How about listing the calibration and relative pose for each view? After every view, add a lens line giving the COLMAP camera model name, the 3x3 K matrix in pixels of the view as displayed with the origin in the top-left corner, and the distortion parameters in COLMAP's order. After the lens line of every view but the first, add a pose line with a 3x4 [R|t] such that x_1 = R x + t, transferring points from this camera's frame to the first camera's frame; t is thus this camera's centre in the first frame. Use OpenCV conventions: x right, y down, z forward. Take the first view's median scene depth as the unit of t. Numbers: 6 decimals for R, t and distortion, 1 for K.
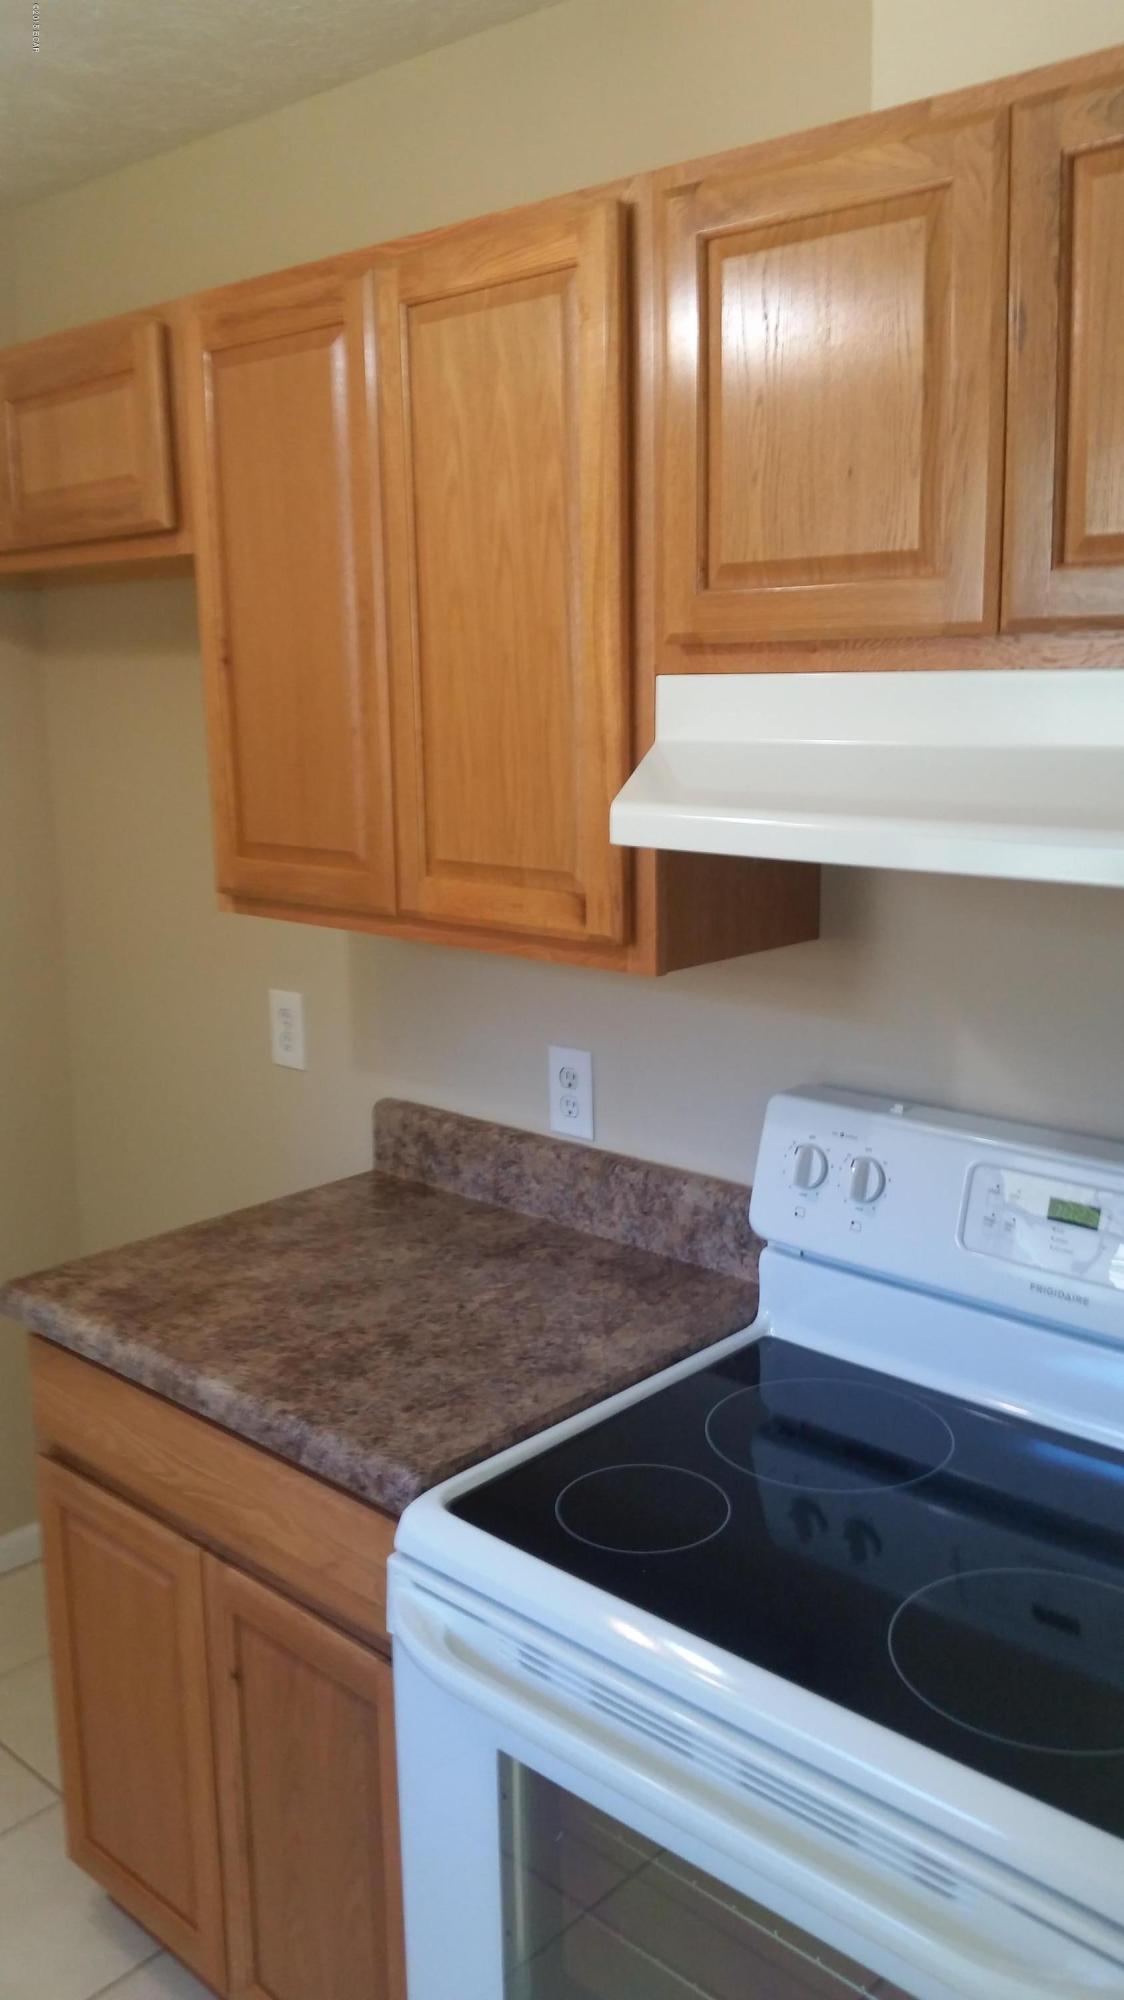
lens RADIAL K [[1704.5, 0, 562.0], [0, 1704.5, 1000.0], [0, 0, 1]] dist [0.237667, 0.004993]
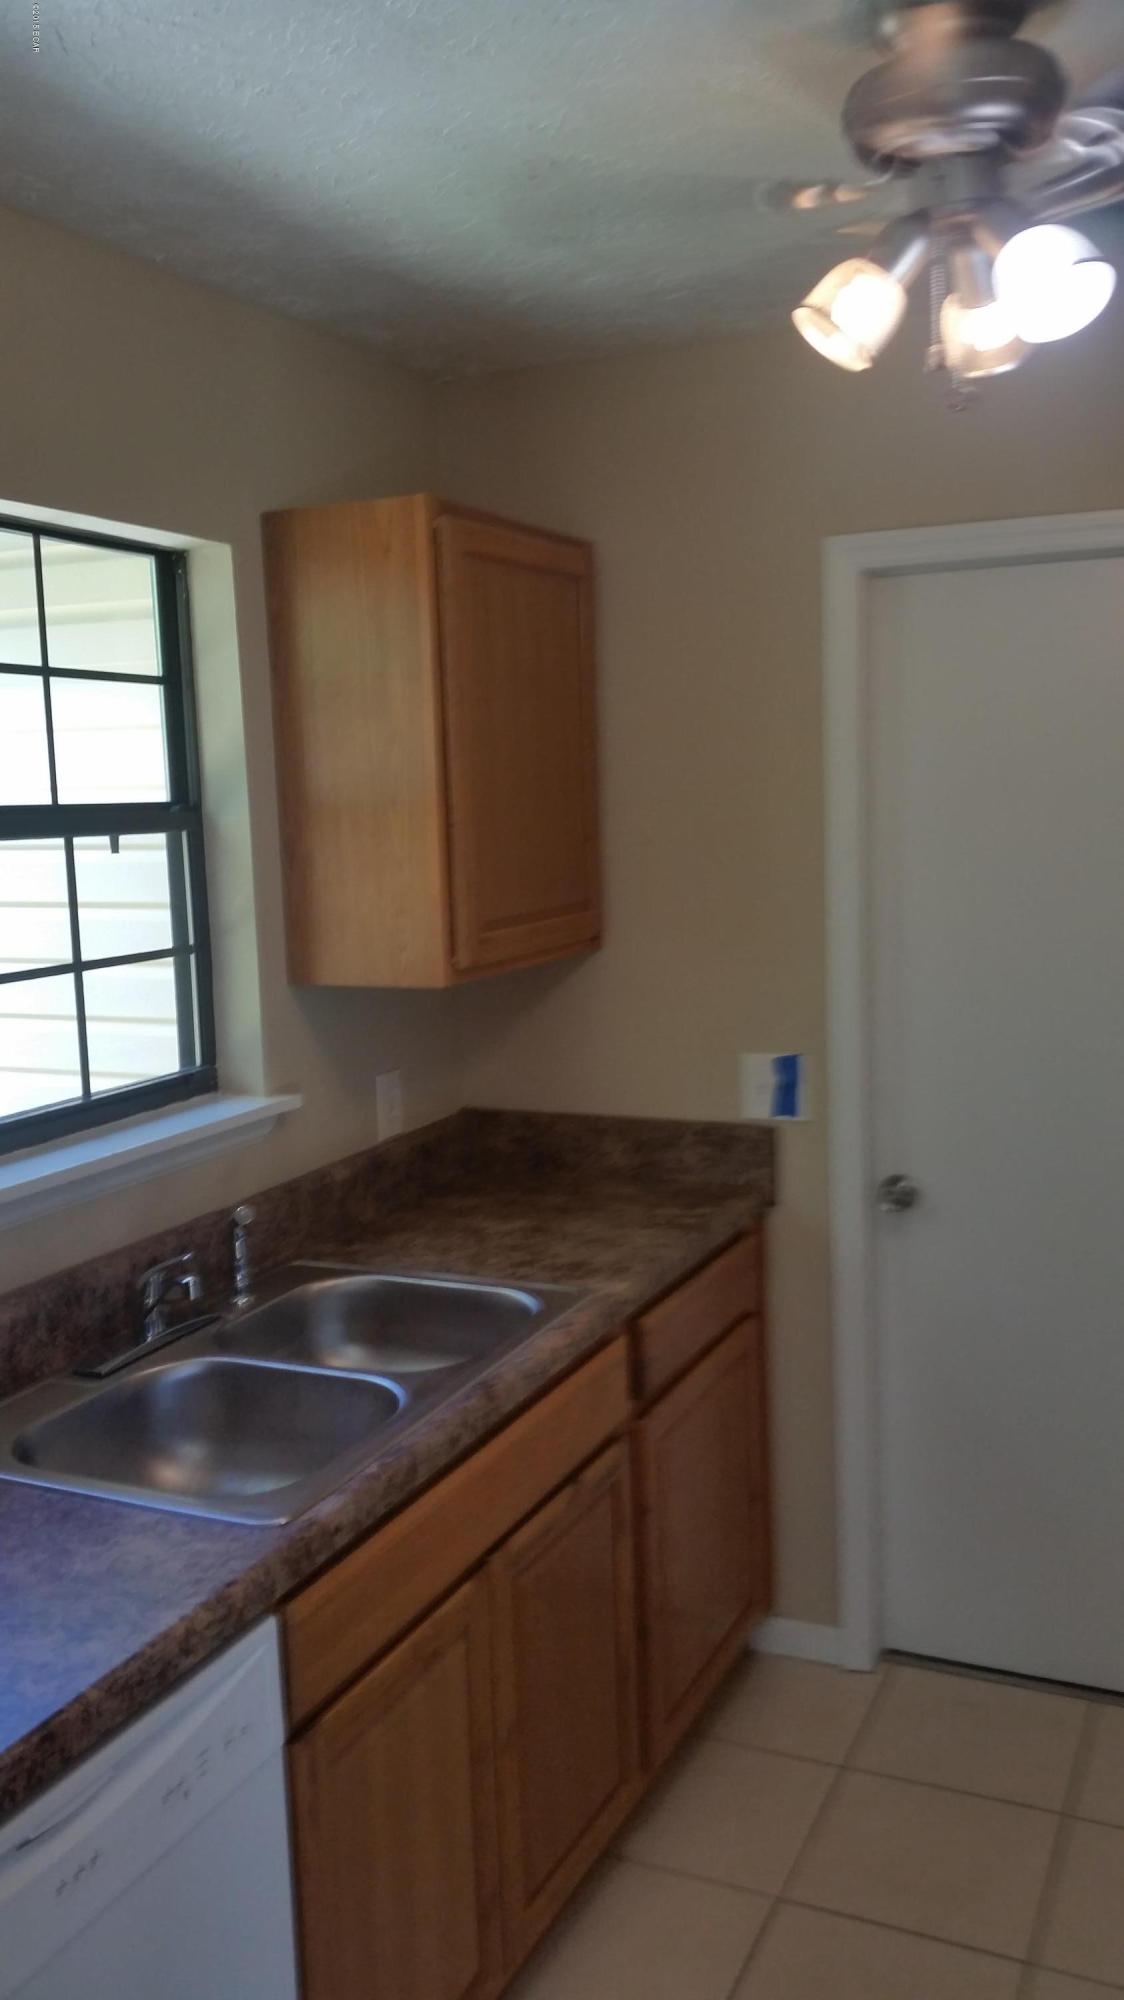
lens RADIAL K [[1704.5, 0, 562.0], [0, 1704.5, 1000.0], [0, 0, 1]] dist [0.237667, 0.004993]
pose [[-0.330216, -0.083680, 0.940189, -1.313553], [0.230126, 0.958869, 0.166168, -0.216655], [-0.915423, 0.271233, -0.297377, 1.254152]]
